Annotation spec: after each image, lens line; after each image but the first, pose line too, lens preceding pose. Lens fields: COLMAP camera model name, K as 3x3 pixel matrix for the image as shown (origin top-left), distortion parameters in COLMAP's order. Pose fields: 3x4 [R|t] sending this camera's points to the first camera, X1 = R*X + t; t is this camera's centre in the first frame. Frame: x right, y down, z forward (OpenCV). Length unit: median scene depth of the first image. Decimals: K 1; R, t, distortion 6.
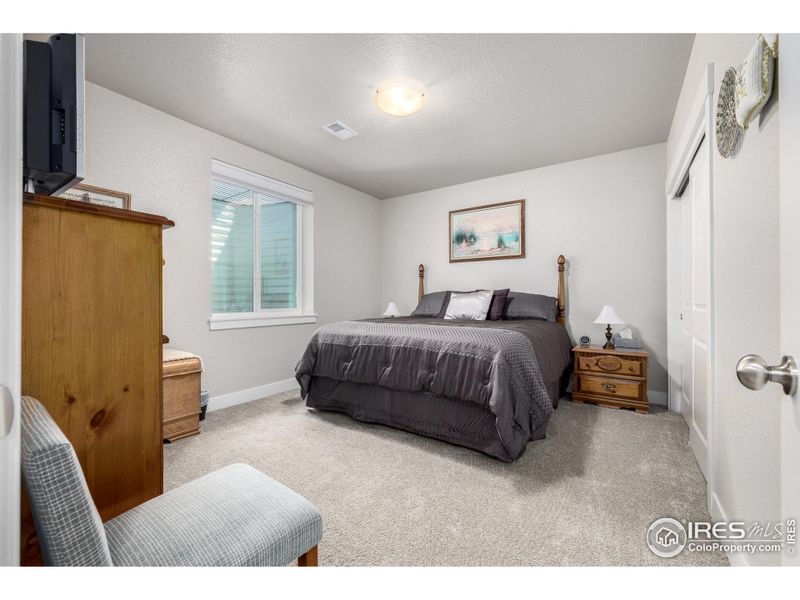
lens RADIAL K [[334.9, 0, 401.2], [0, 334.9, 298.7], [0, 0, 1]] dist [0.002003, -0.000010]
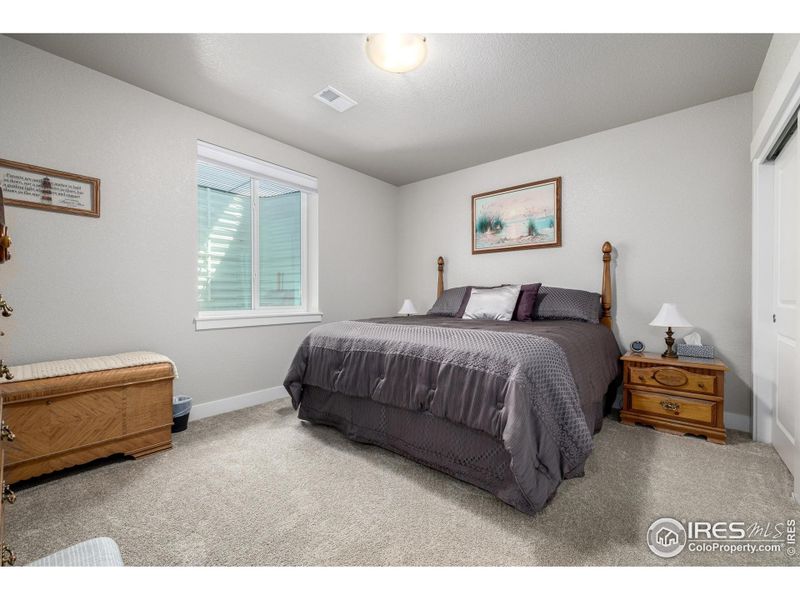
lens RADIAL K [[334.9, 0, 401.2], [0, 334.9, 298.7], [0, 0, 1]] dist [0.002003, -0.000010]
pose [[0.994553, 0.000006, -0.104229, 0.073875], [0.001030, 0.999951, 0.009884, 0.000698], [0.104224, -0.009937, 0.994504, 0.153783]]
